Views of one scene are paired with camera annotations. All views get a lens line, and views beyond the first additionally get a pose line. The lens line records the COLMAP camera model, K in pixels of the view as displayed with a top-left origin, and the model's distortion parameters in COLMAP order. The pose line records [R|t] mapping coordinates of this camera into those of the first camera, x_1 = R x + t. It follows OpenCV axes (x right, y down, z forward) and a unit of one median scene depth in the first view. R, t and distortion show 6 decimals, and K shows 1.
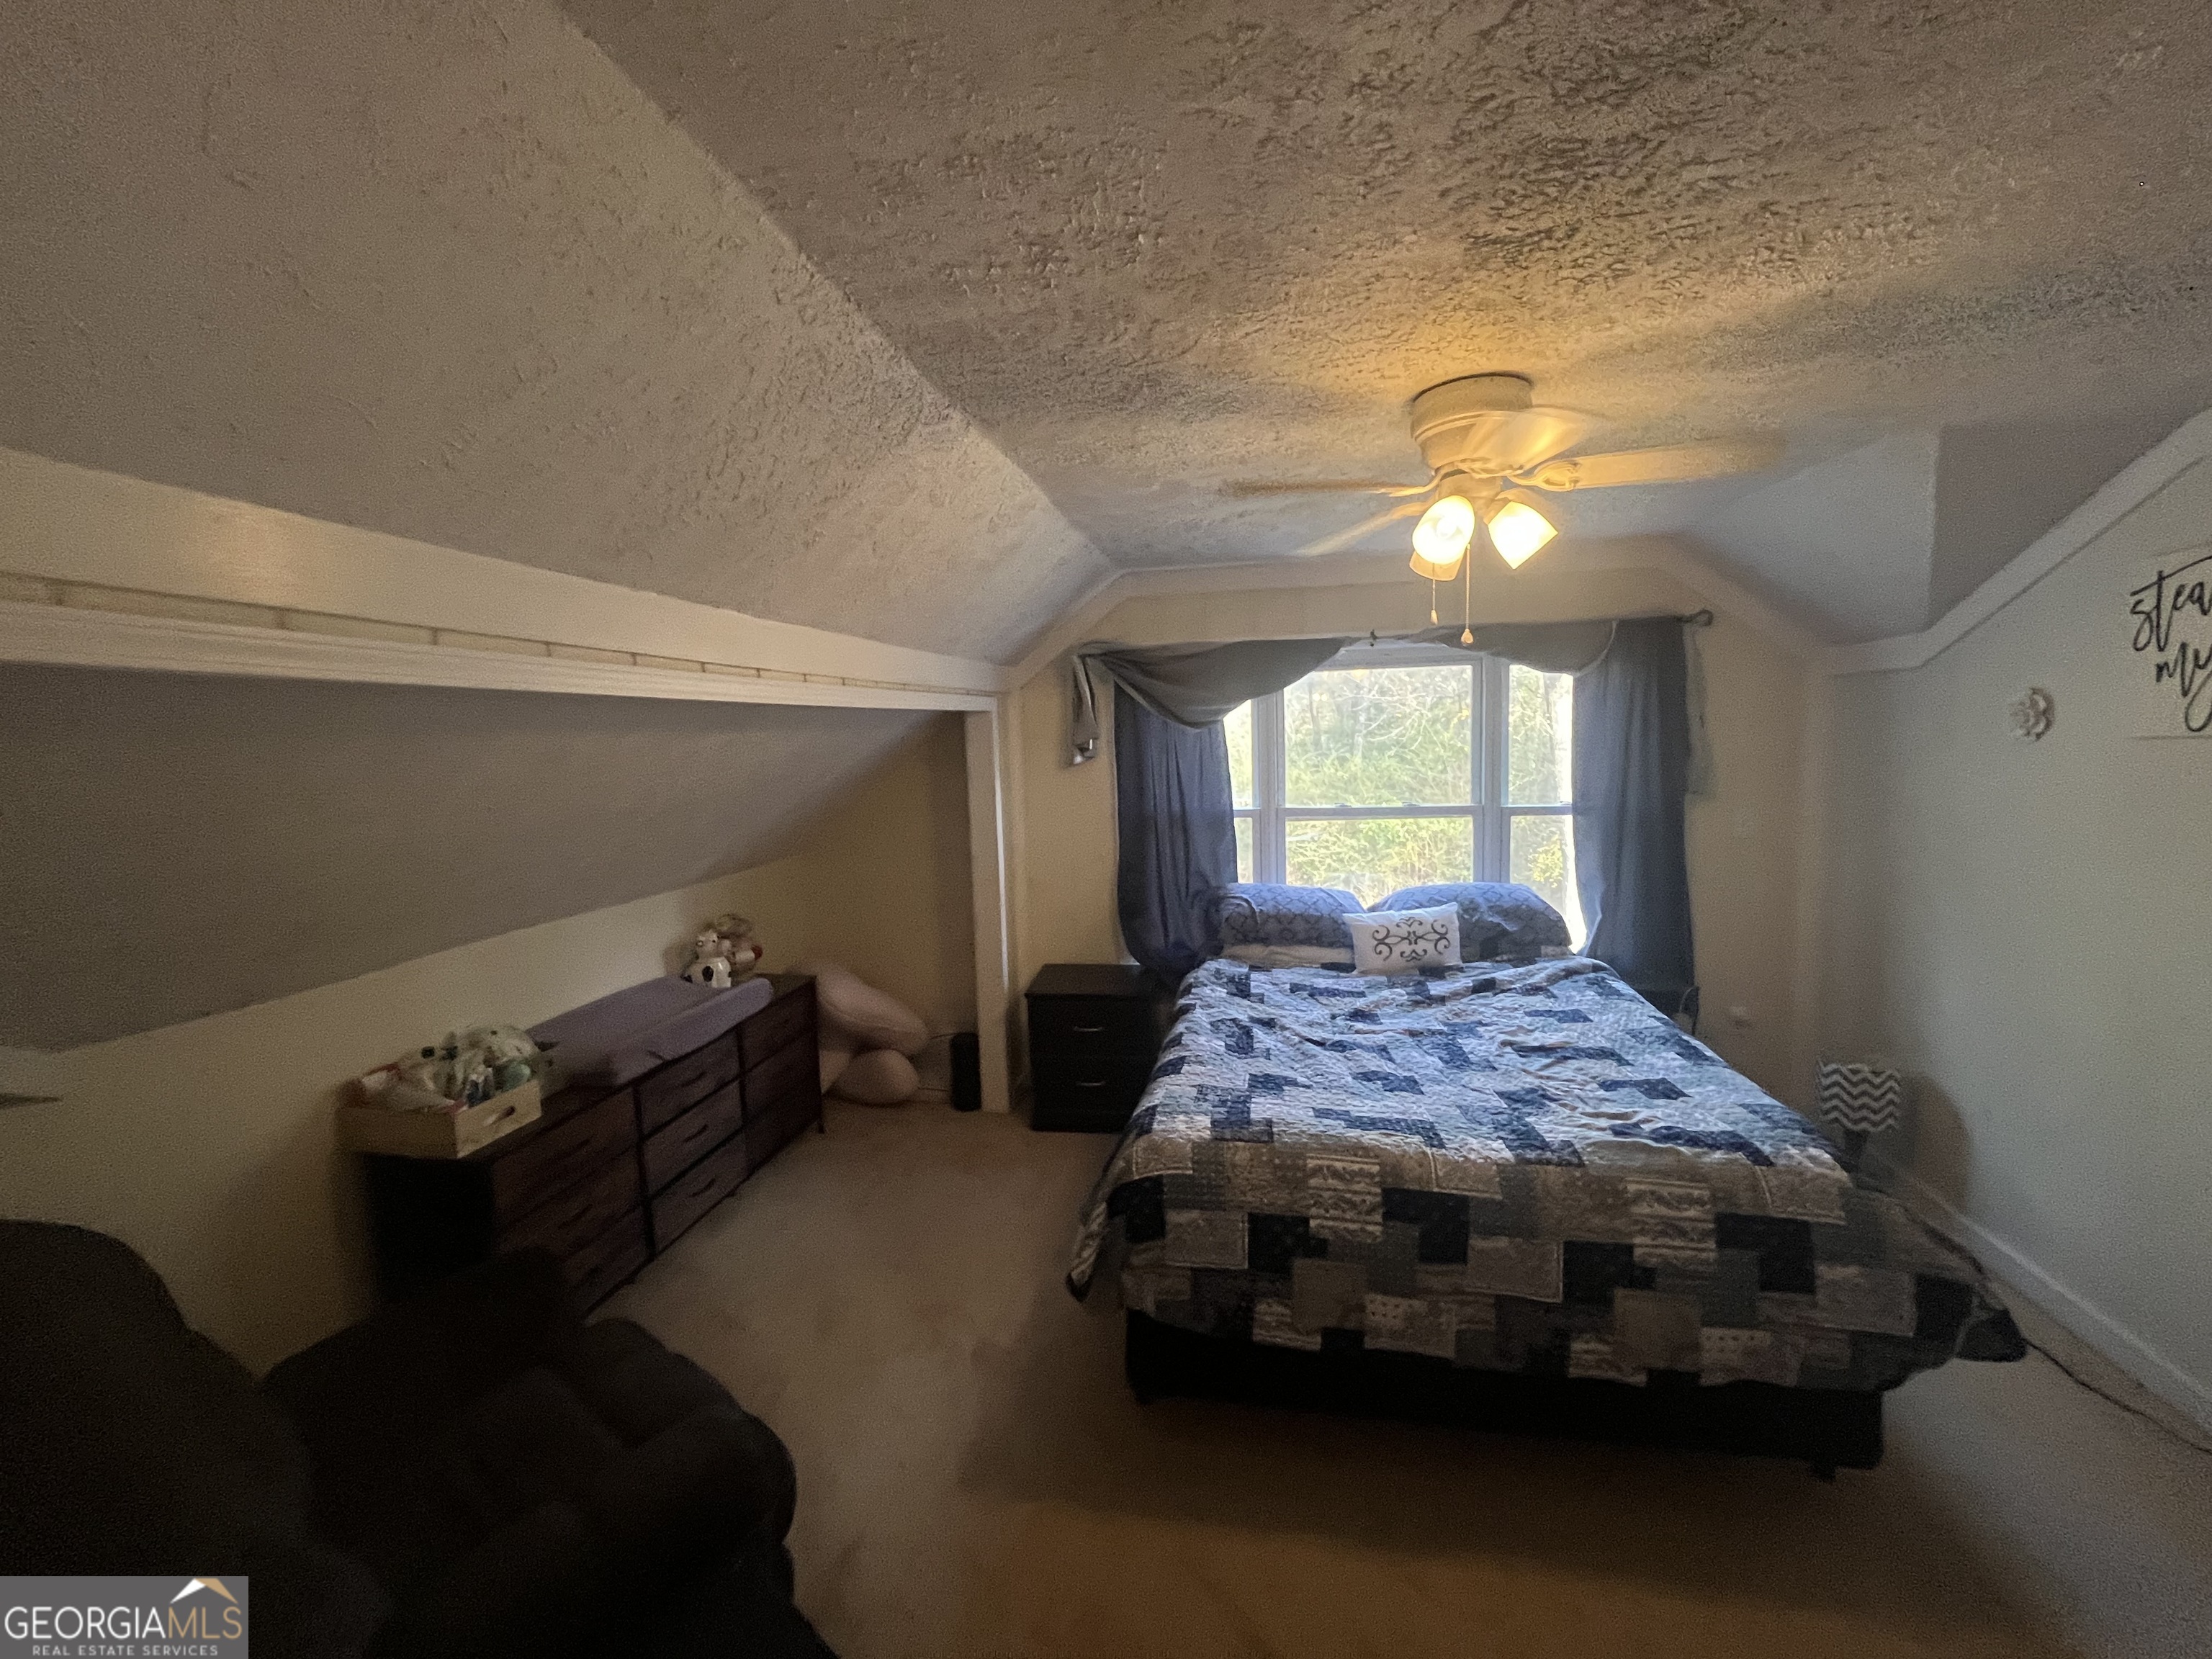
lens RADIAL K [[897.0, 0, 1109.5], [0, 897.0, 836.8], [0, 0, 1]] dist [-0.003481, -0.000637]
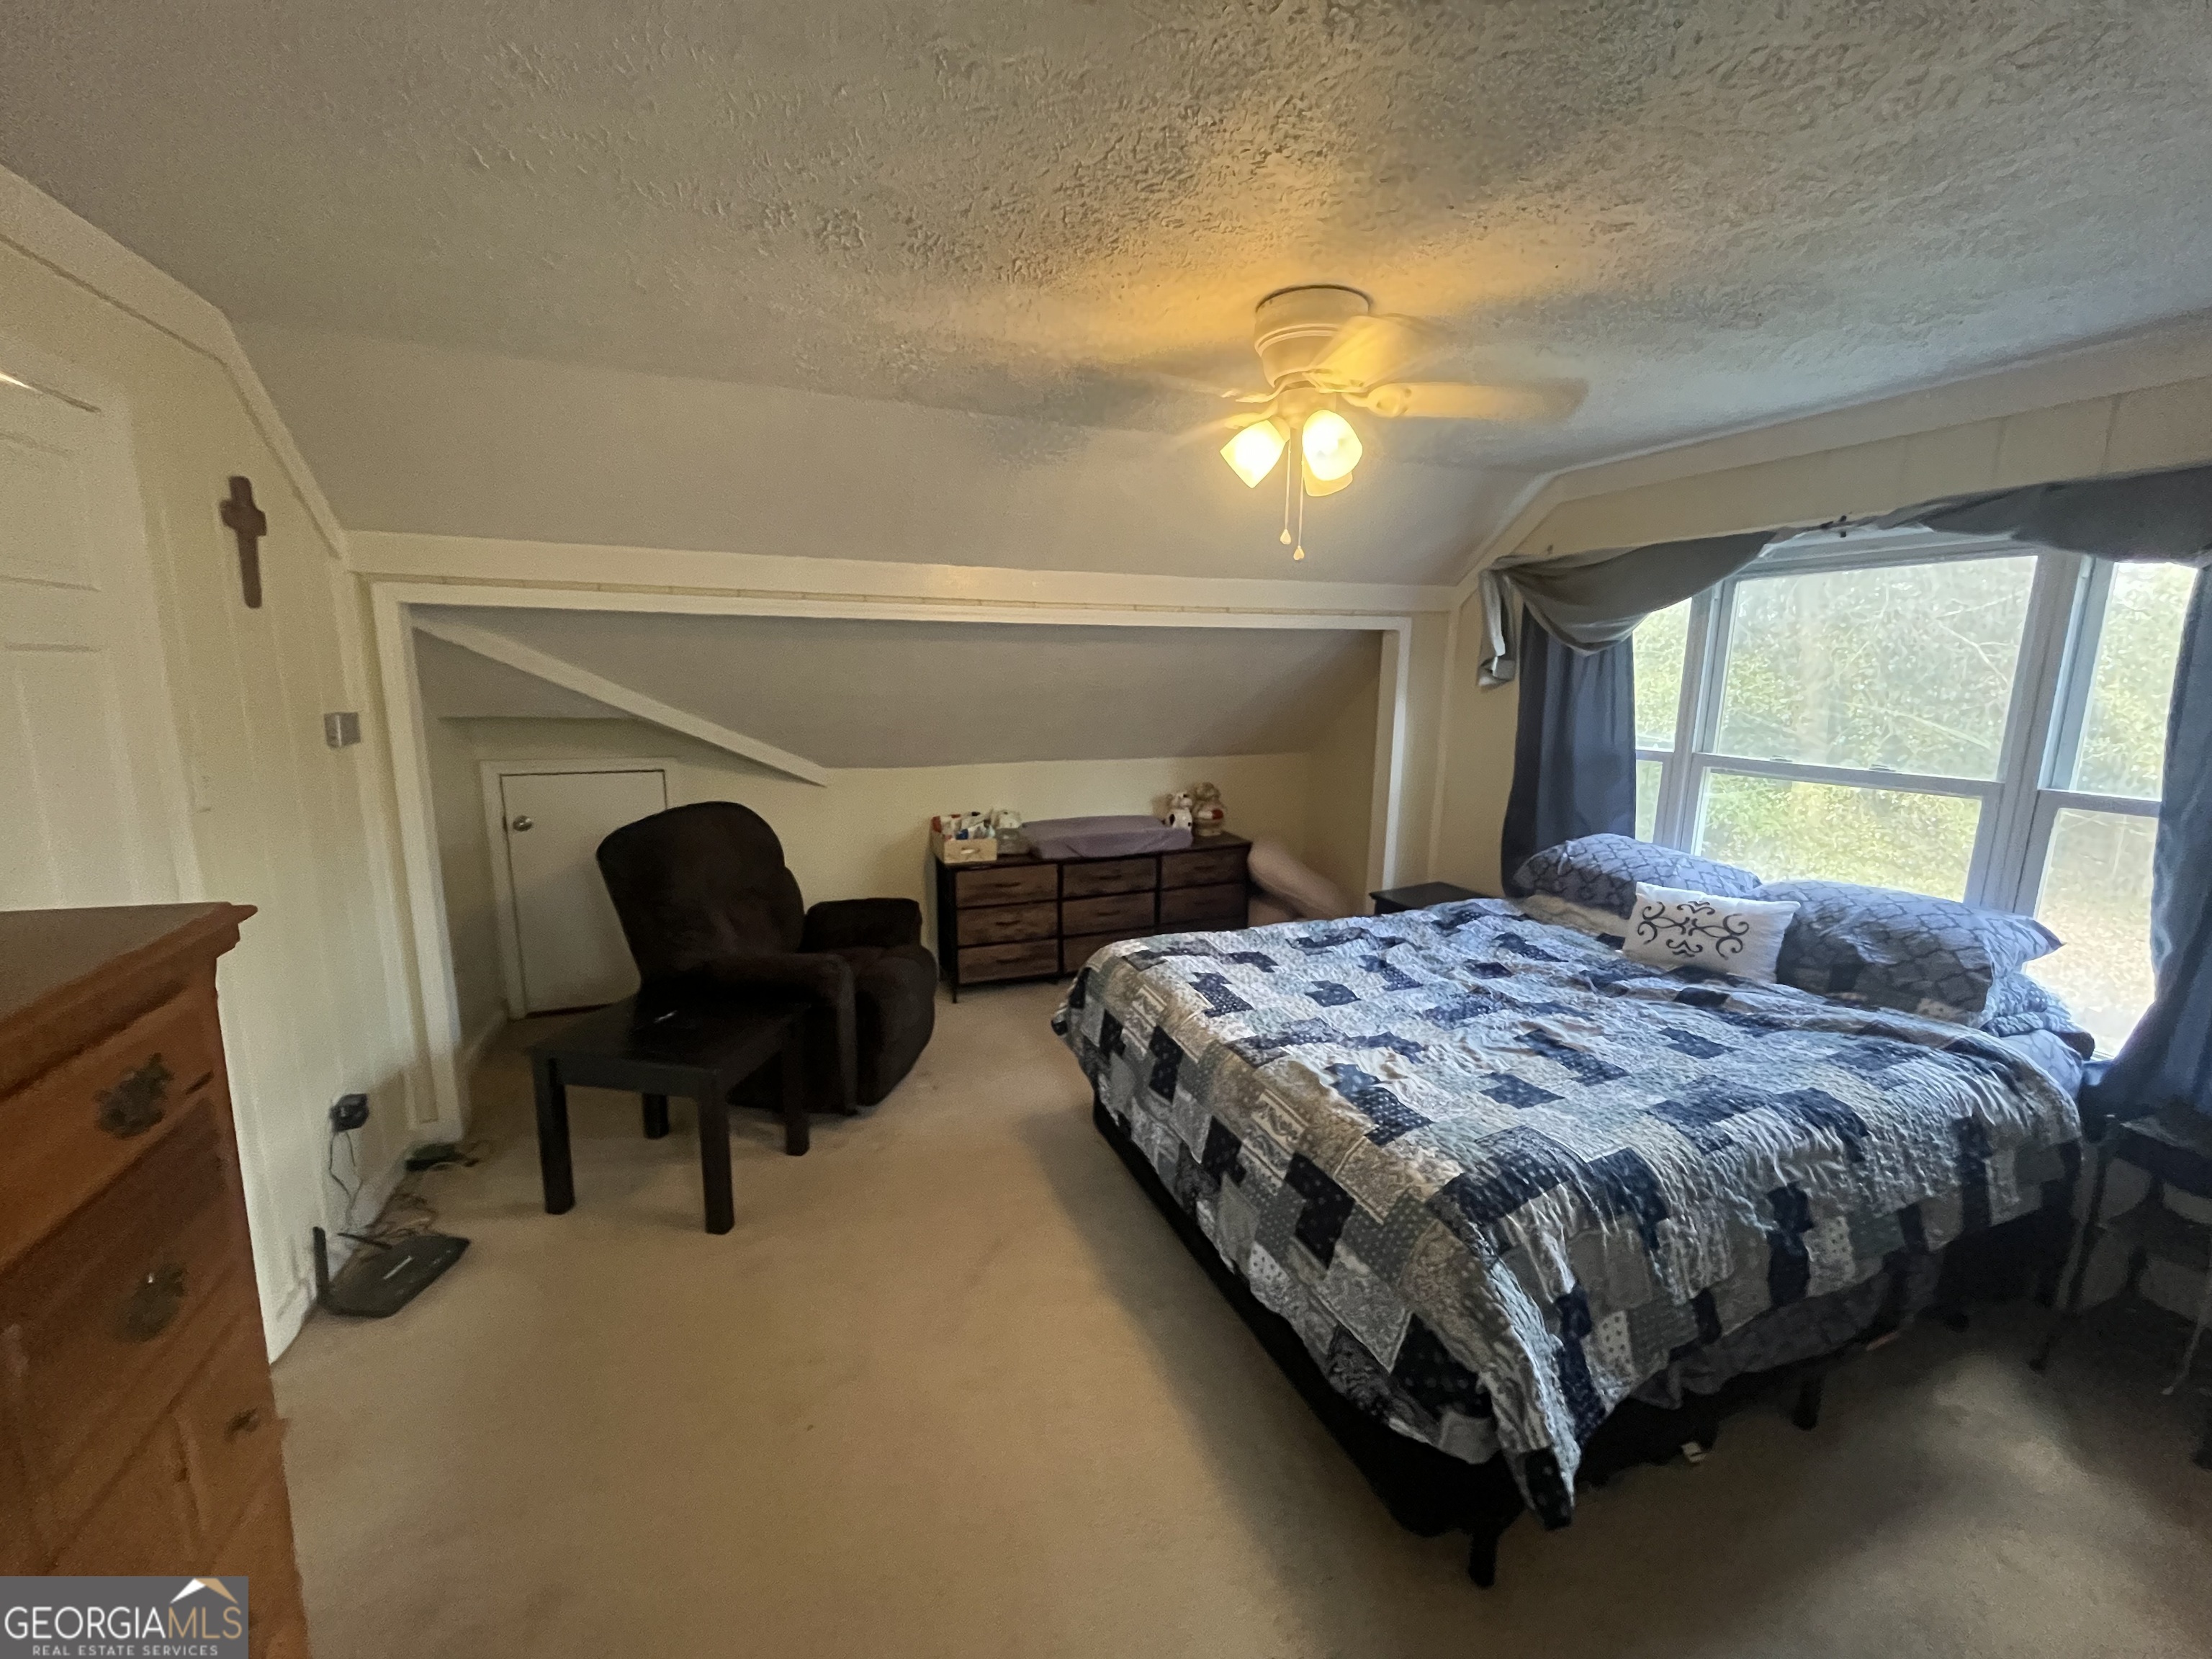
lens RADIAL K [[897.0, 0, 1109.5], [0, 897.0, 836.8], [0, 0, 1]] dist [-0.003481, -0.000637]
pose [[0.537032, 0.190298, -0.821817, 0.901381], [-0.120665, 0.981534, 0.148431, -0.023824], [0.834887, 0.019452, 0.550078, 0.197409]]
